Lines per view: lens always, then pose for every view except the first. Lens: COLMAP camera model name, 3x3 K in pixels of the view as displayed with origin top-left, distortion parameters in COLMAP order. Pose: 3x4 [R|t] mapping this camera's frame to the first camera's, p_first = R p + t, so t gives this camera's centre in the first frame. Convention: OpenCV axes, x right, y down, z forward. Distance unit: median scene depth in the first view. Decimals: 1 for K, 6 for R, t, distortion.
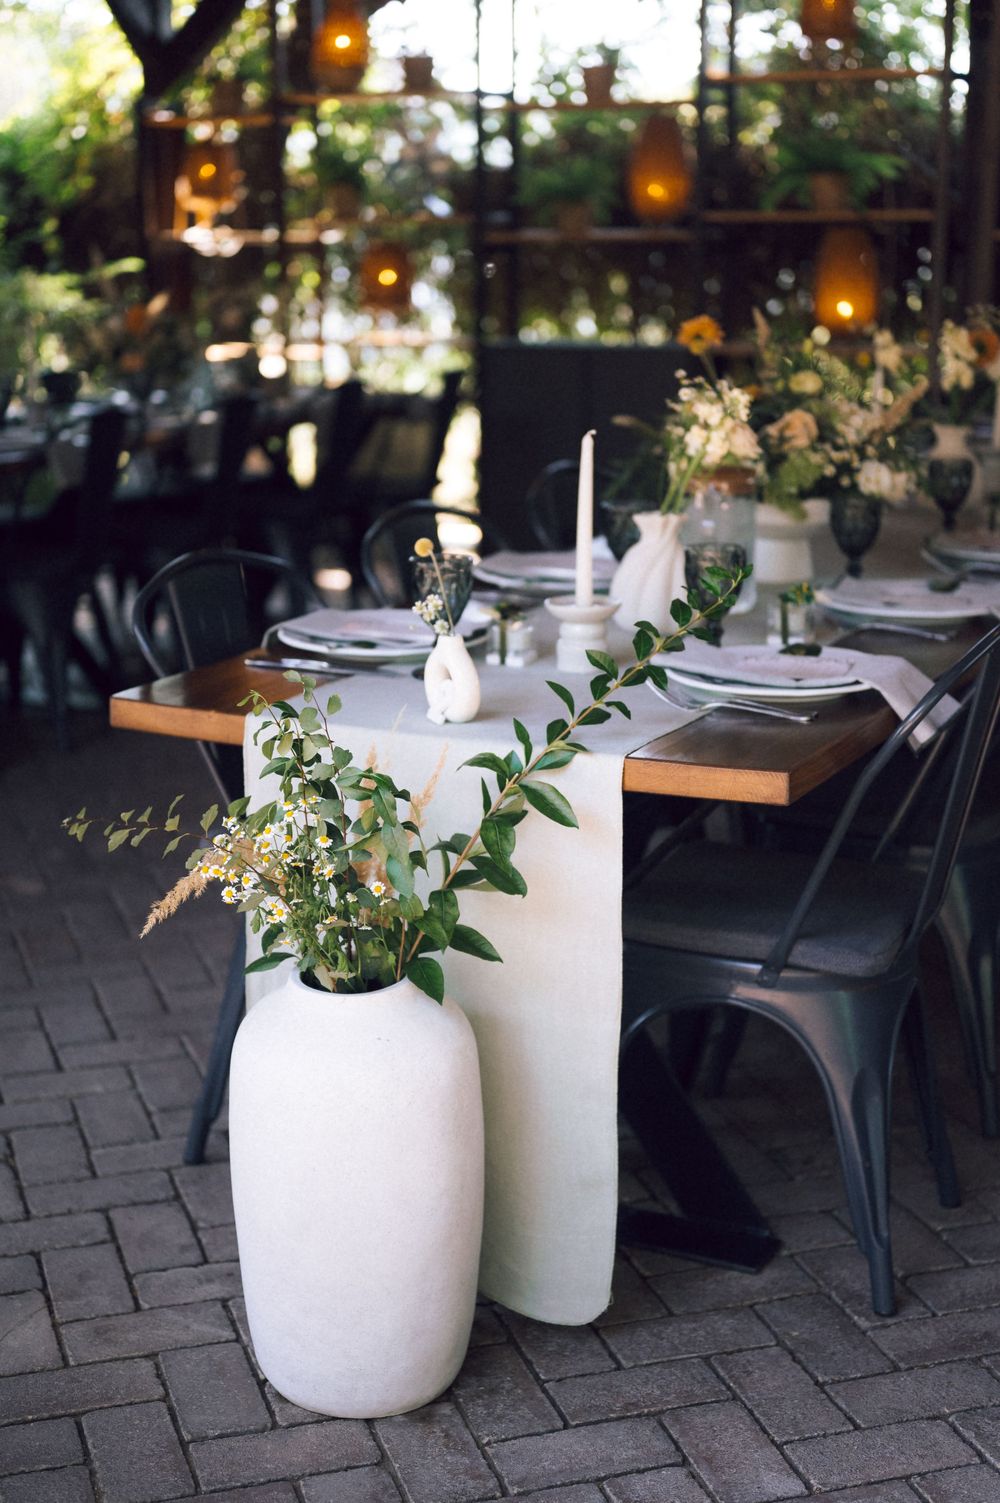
lens RADIAL K [[2187.7, 0, 499.9], [0, 2187.7, 748.7], [0, 0, 1]] dist [-0.011342, -0.004470]
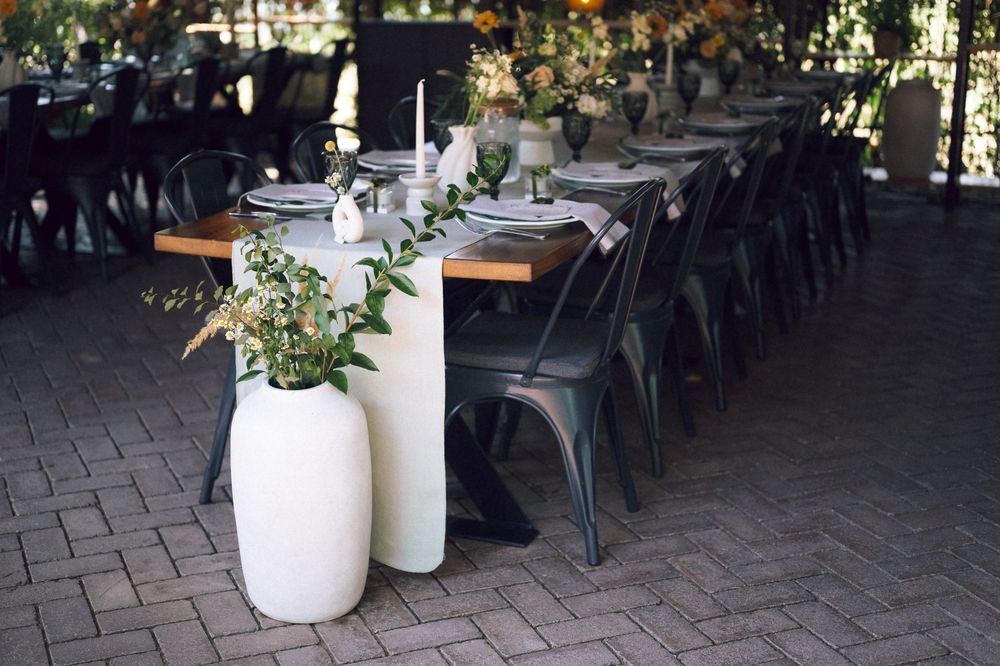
lens RADIAL K [[1455.5, 0, 477.0], [0, 1455.5, 335.0], [0, 0, 1]] dist [-0.011342, -0.004470]
pose [[0.997401, -0.023274, 0.068195, 0.000456], [0.021052, 0.999230, 0.033113, 0.024327], [-0.068913, -0.031592, 0.997122, -0.191744]]
